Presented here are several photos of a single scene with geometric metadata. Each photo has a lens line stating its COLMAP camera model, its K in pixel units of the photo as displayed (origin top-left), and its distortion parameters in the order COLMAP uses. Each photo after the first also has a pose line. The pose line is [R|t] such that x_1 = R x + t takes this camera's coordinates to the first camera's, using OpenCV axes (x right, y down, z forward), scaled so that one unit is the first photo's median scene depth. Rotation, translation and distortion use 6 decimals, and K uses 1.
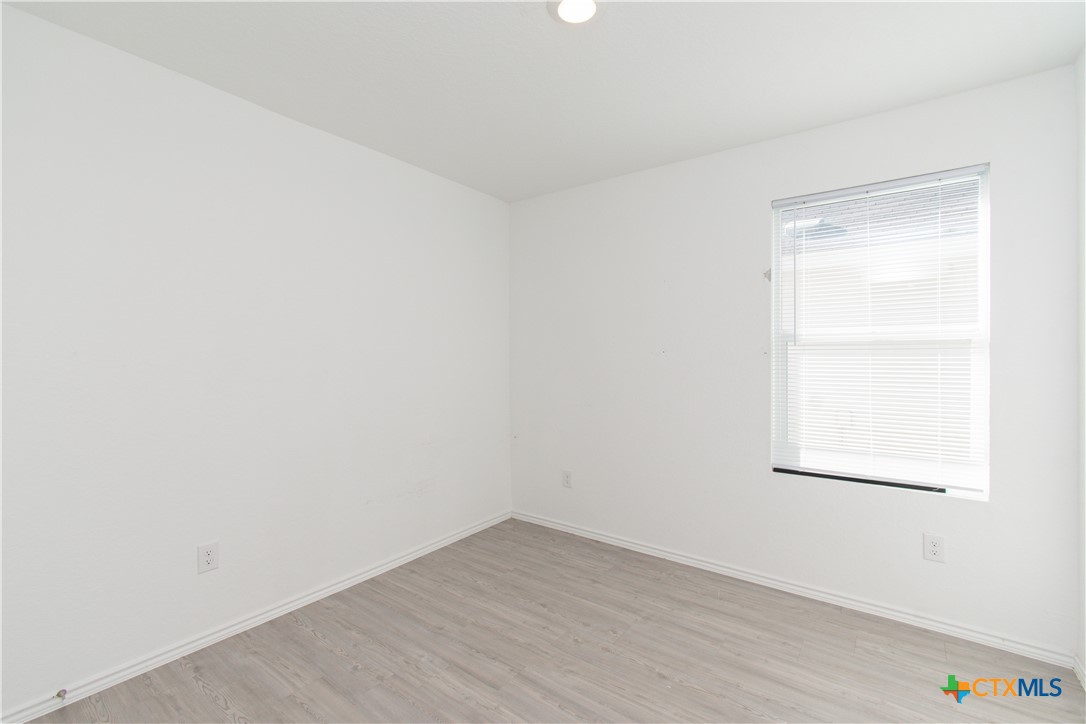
lens RADIAL K [[484.3, 0, 532.2], [0, 484.3, 357.3], [0, 0, 1]] dist [0.004765, -0.000732]
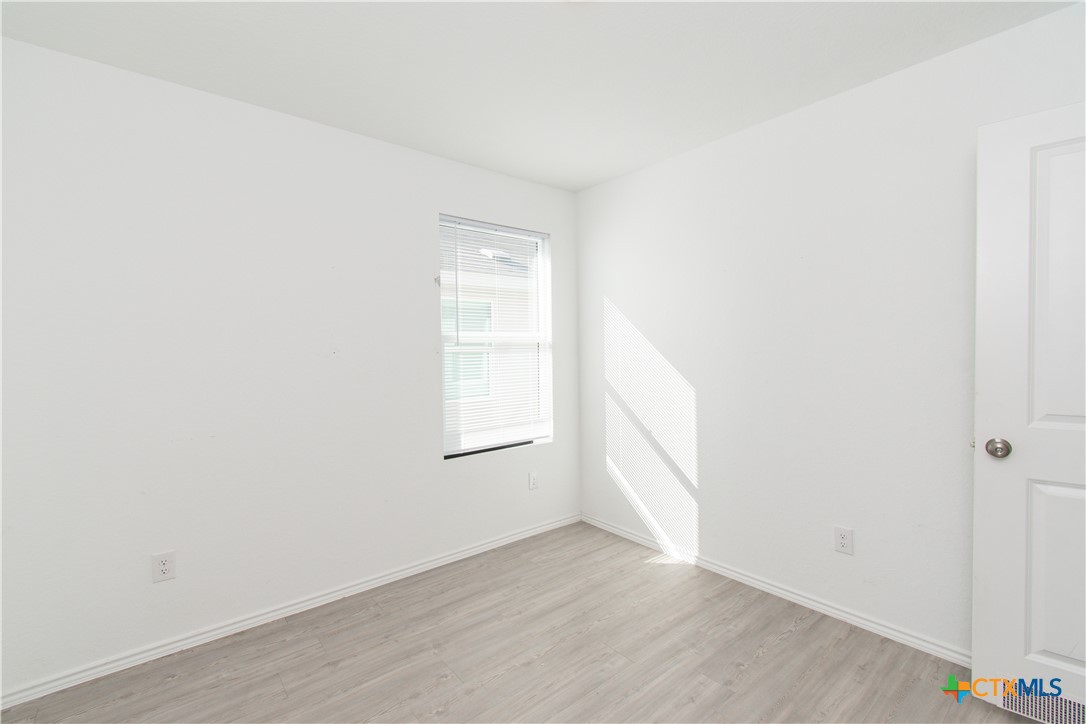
lens RADIAL K [[484.3, 0, 542.2], [0, 484.3, 361.9], [0, 0, 1]] dist [0.004765, -0.000732]
pose [[0.211367, -0.024891, 0.977090, -0.573434], [0.015499, 0.999635, 0.022113, -0.009067], [-0.977284, 0.010470, 0.211676, 0.588548]]
